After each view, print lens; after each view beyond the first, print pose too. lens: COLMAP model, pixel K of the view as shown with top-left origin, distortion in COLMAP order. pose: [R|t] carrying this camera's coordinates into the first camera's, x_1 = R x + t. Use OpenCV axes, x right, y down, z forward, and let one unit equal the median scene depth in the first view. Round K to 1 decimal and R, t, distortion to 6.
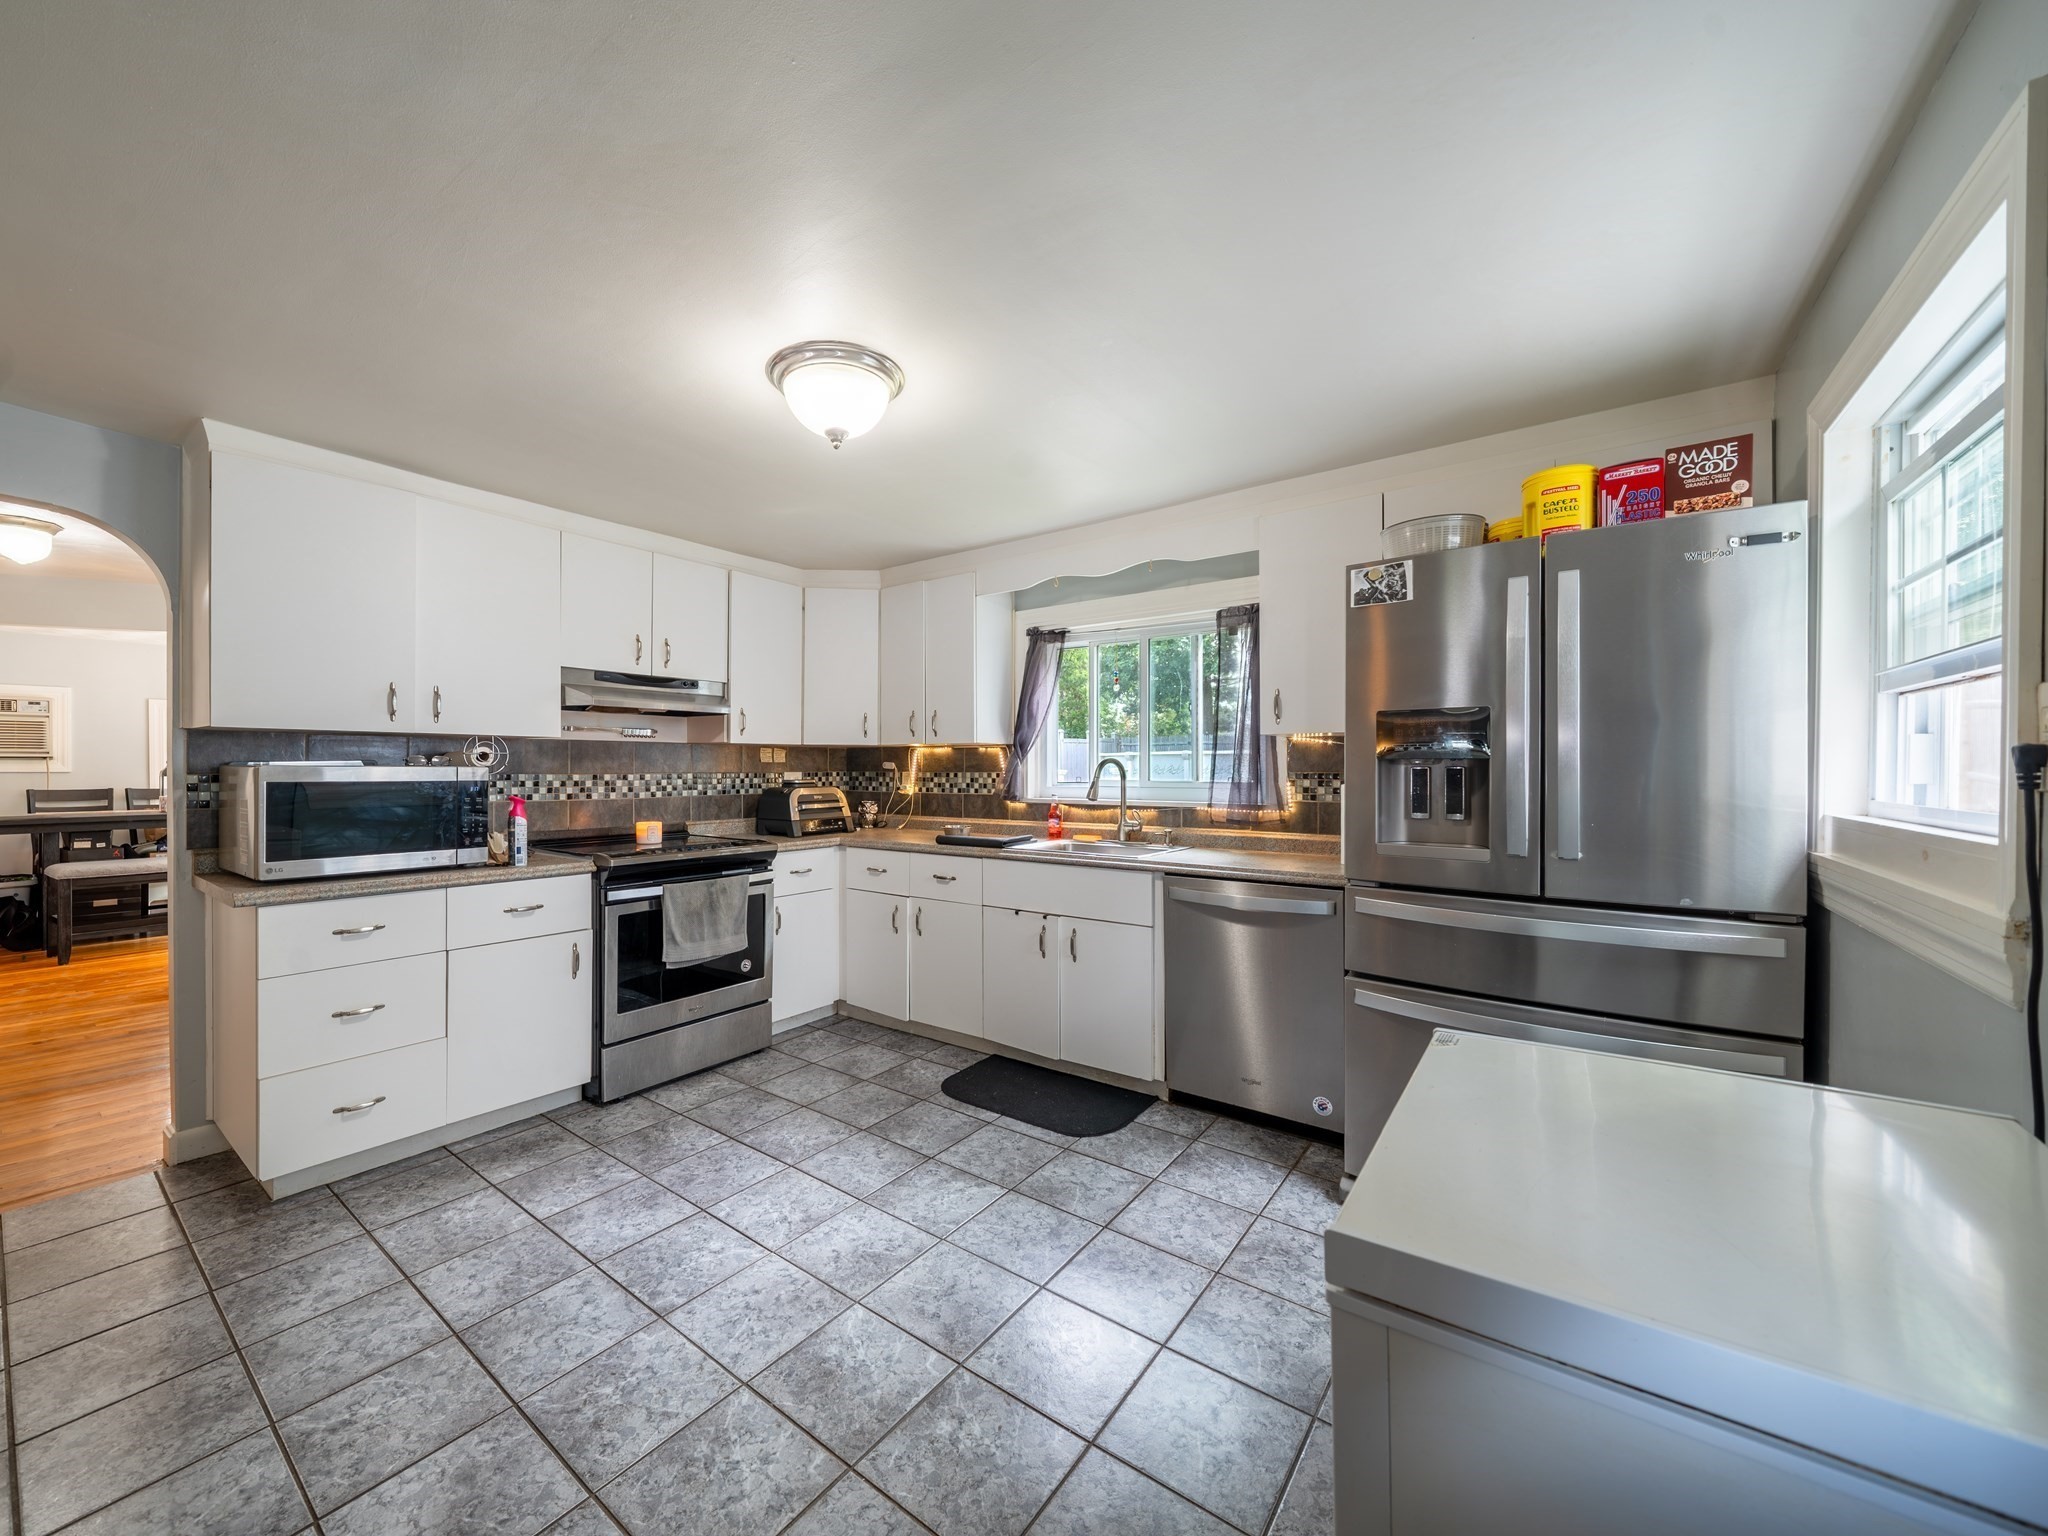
lens RADIAL K [[769.9, 0, 1023.7], [0, 769.9, 768.2], [0, 0, 1]] dist [-0.005802, -0.000329]
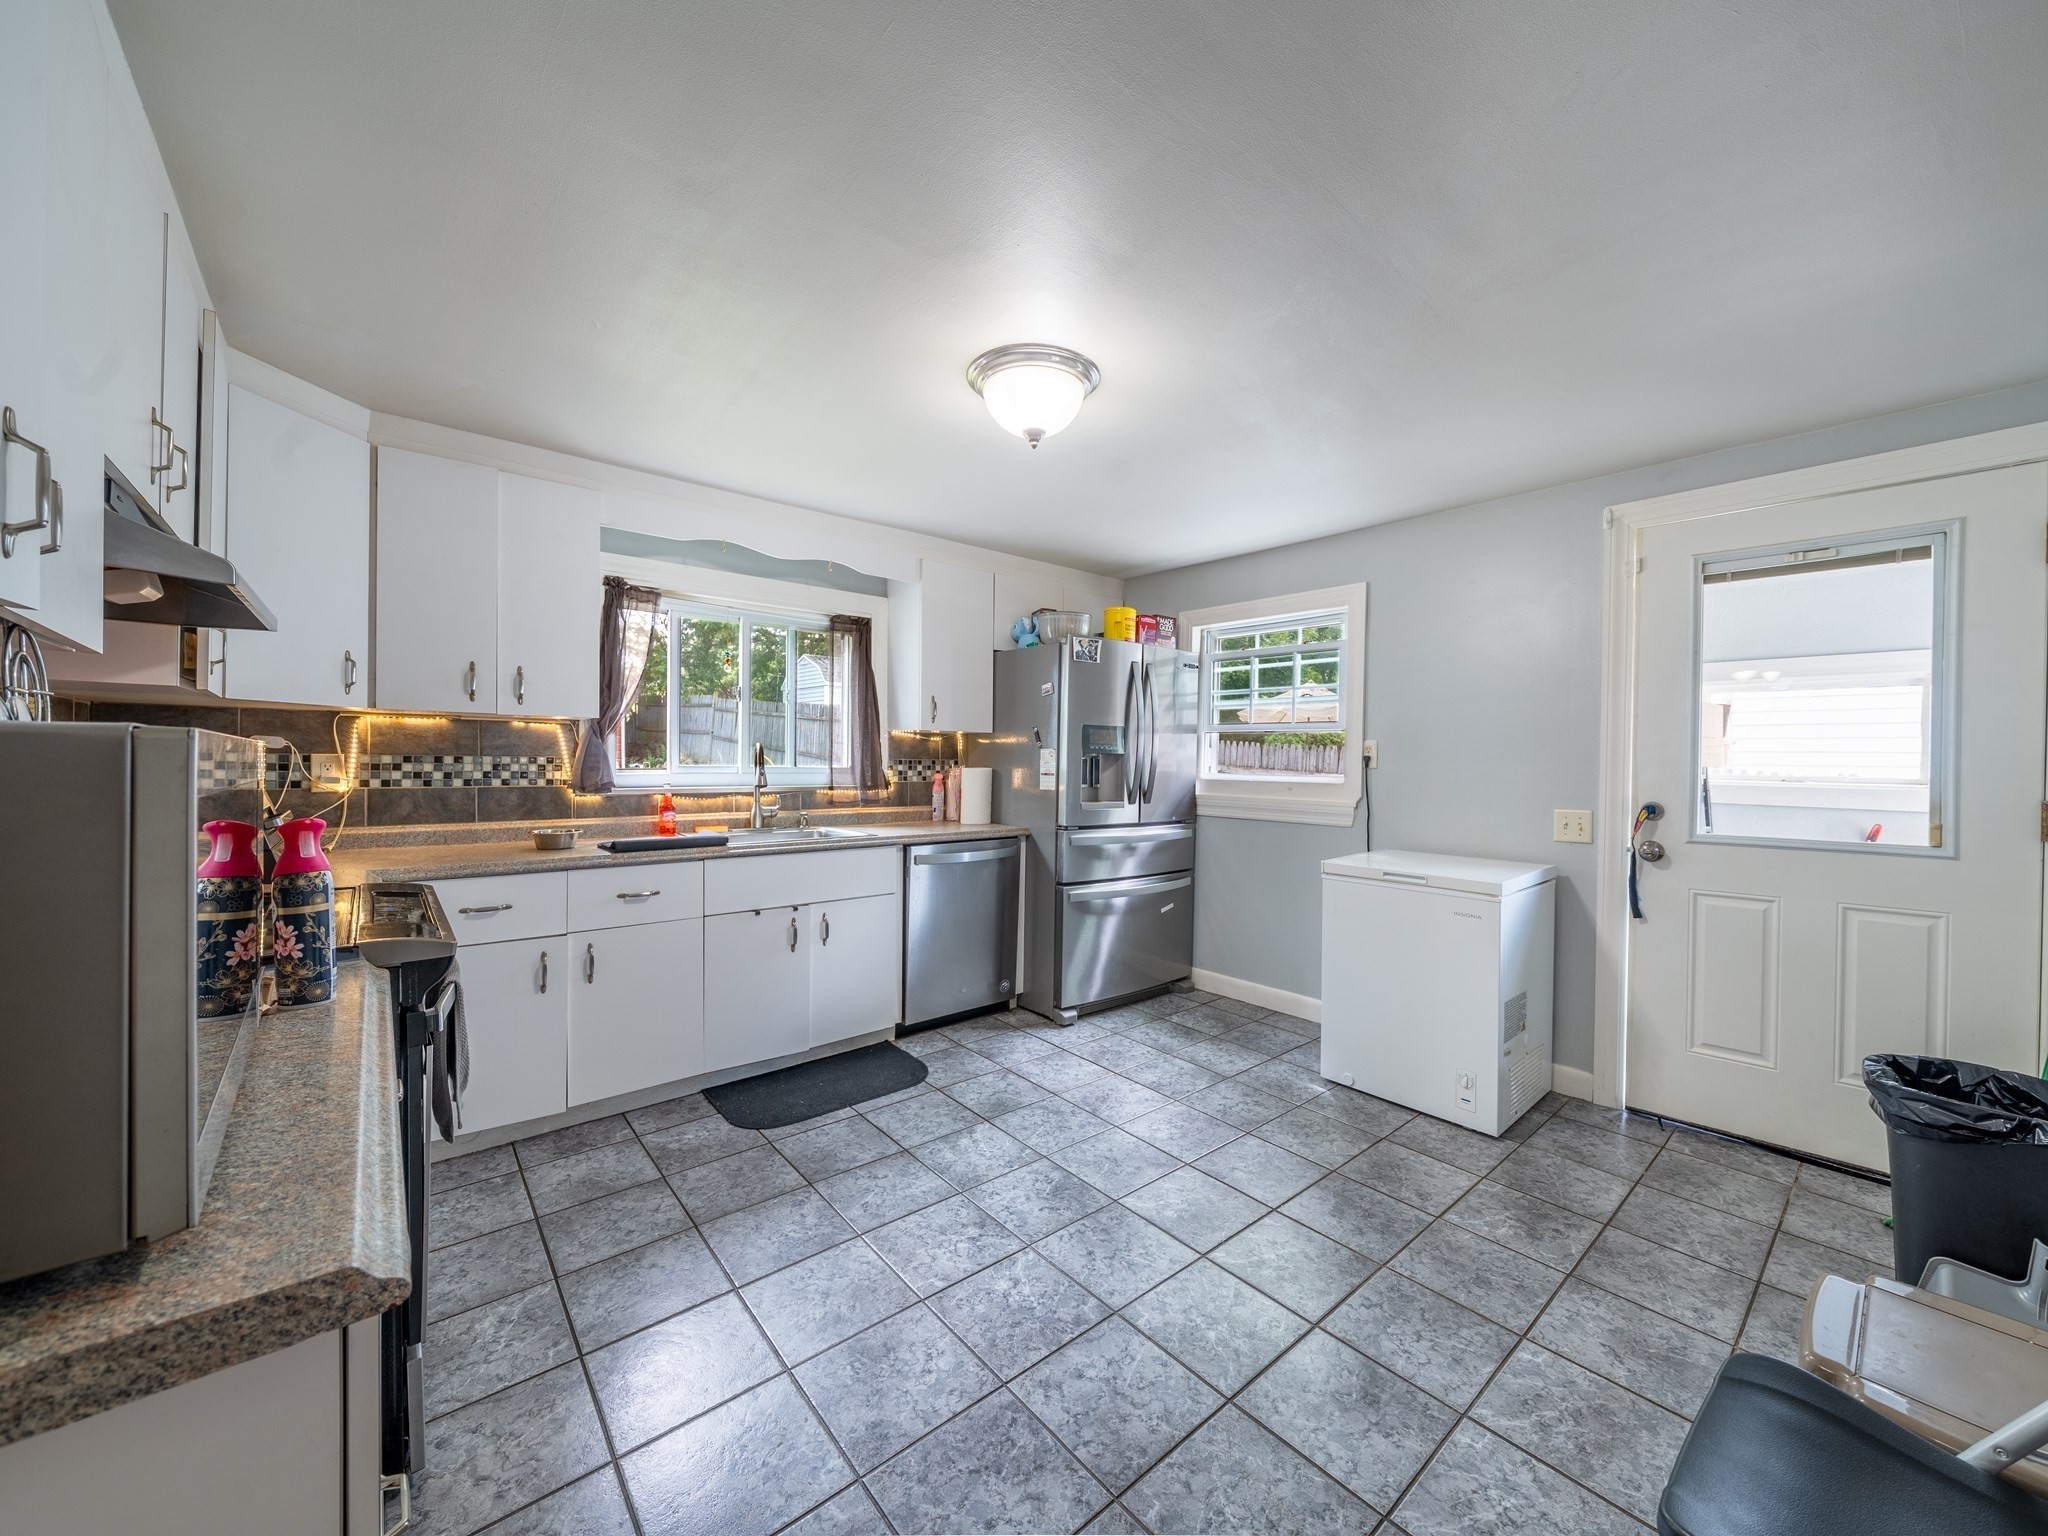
lens RADIAL K [[769.9, 0, 989.0], [0, 769.9, 764.3], [0, 0, 1]] dist [-0.005802, -0.000329]
pose [[0.263420, -0.002853, 0.964677, -0.740210], [-0.013131, 0.999892, 0.006543, 0.002971], [-0.964592, -0.014390, 0.263354, 0.457294]]
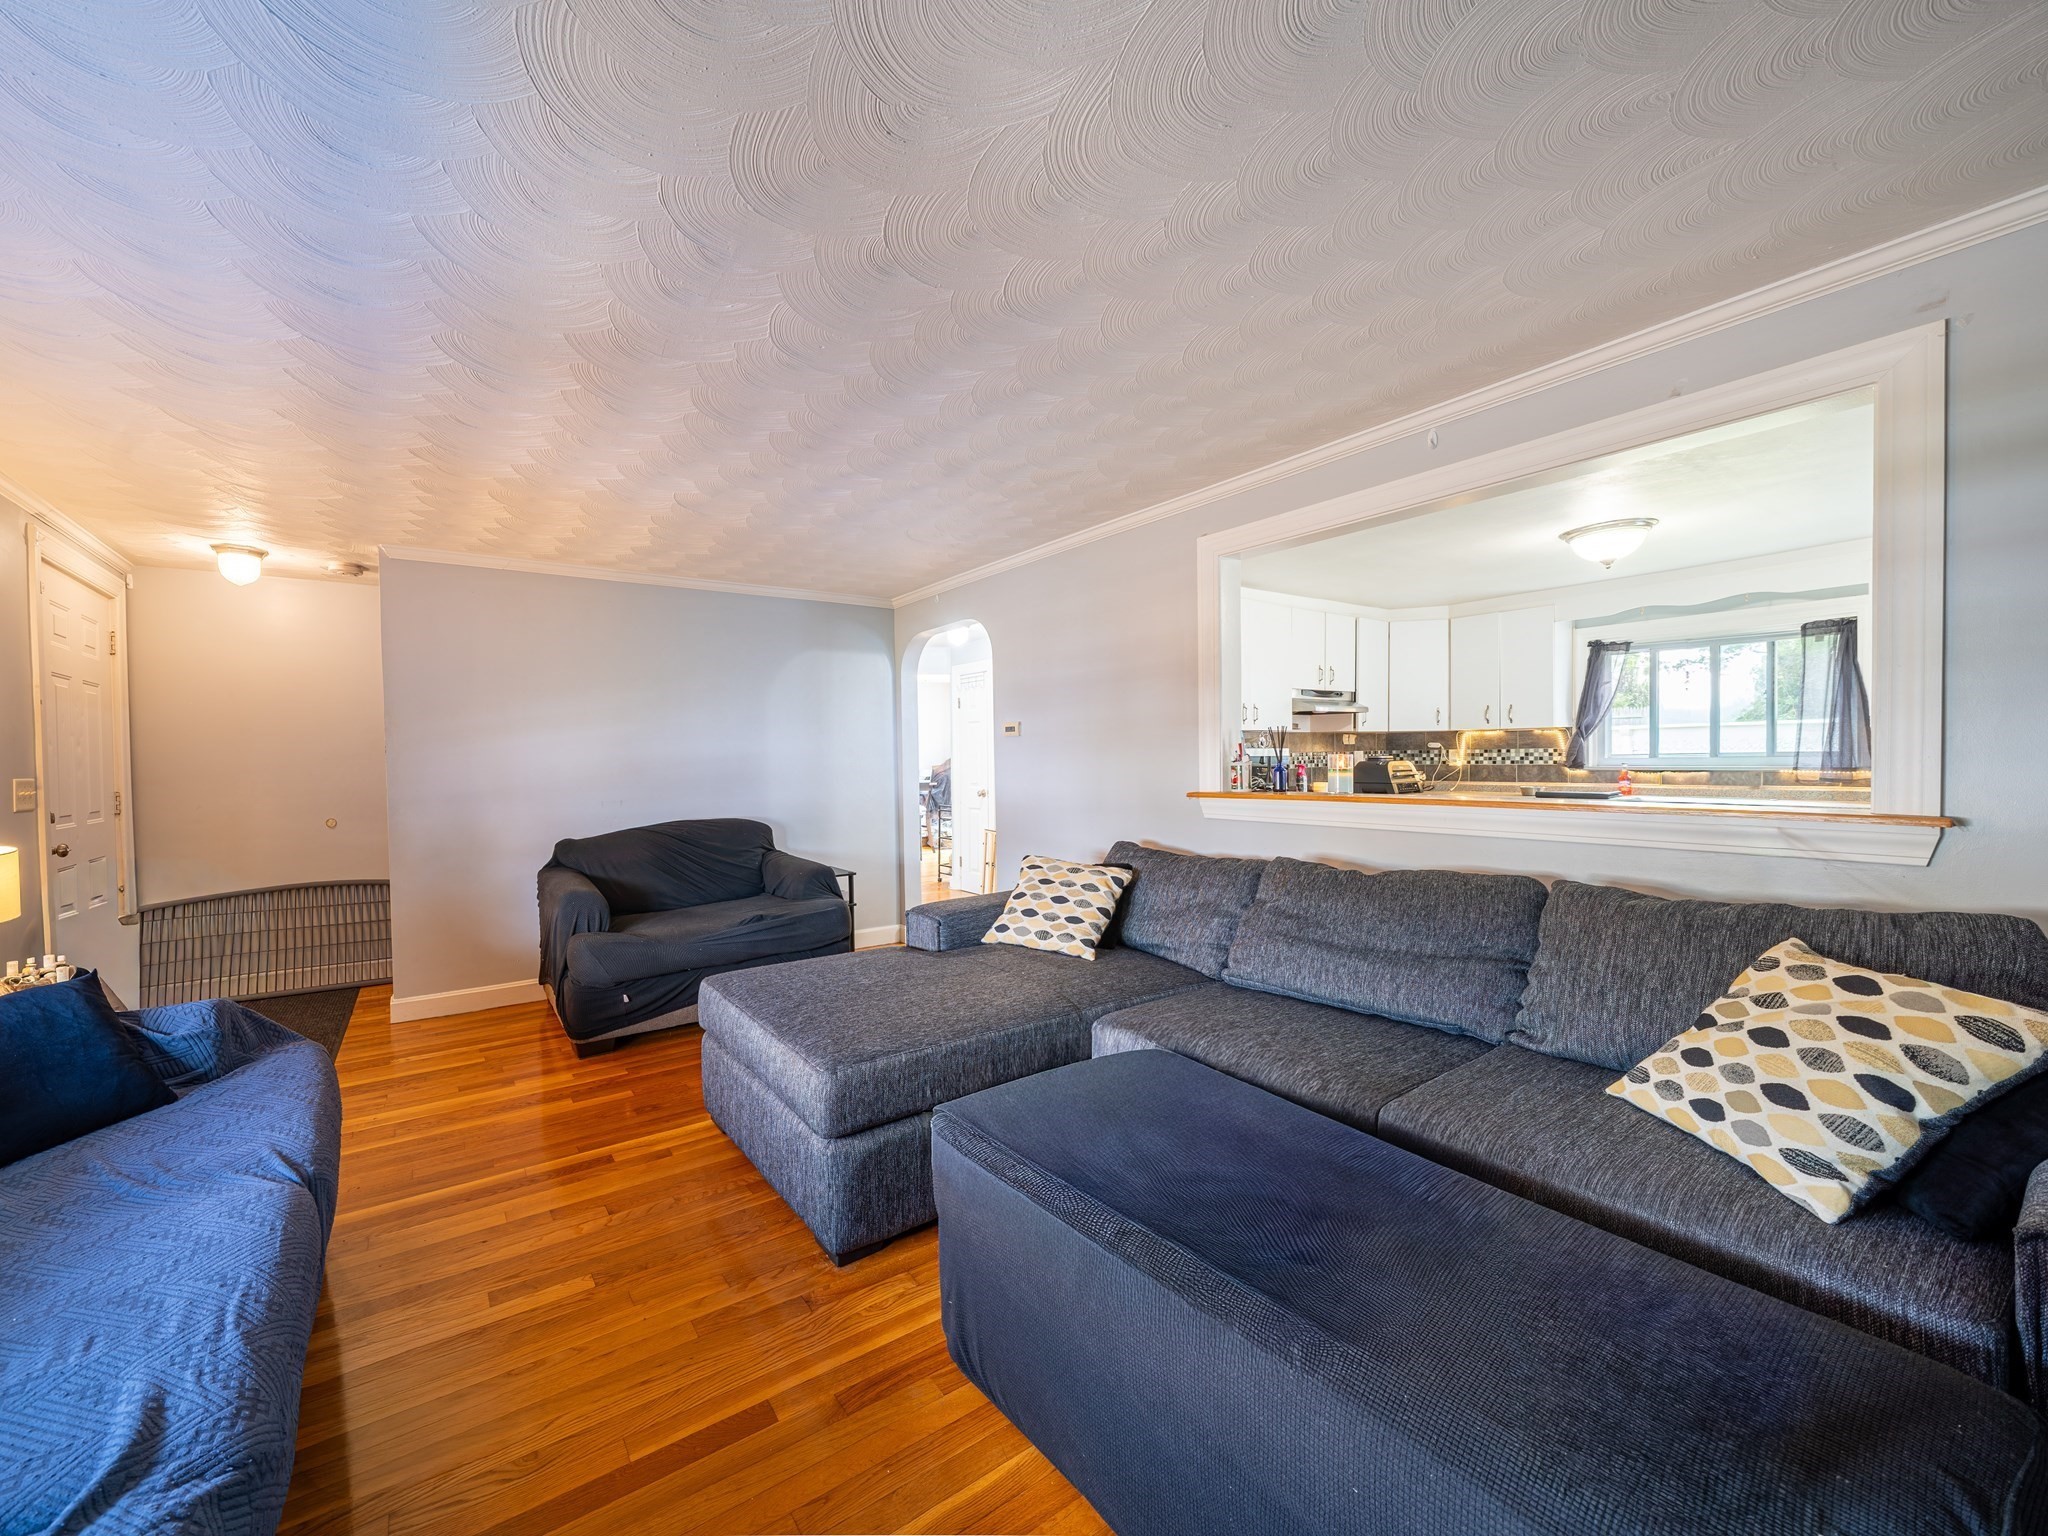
lens RADIAL K [[769.9, 0, 946.2], [0, 769.9, 769.3], [0, 0, 1]] dist [-0.005802, -0.000329]
pose [[0.924733, -0.005963, -0.380569, -0.593710], [0.013820, 0.999744, 0.017918, 0.003885], [0.380365, -0.021829, 0.924579, -0.764346]]
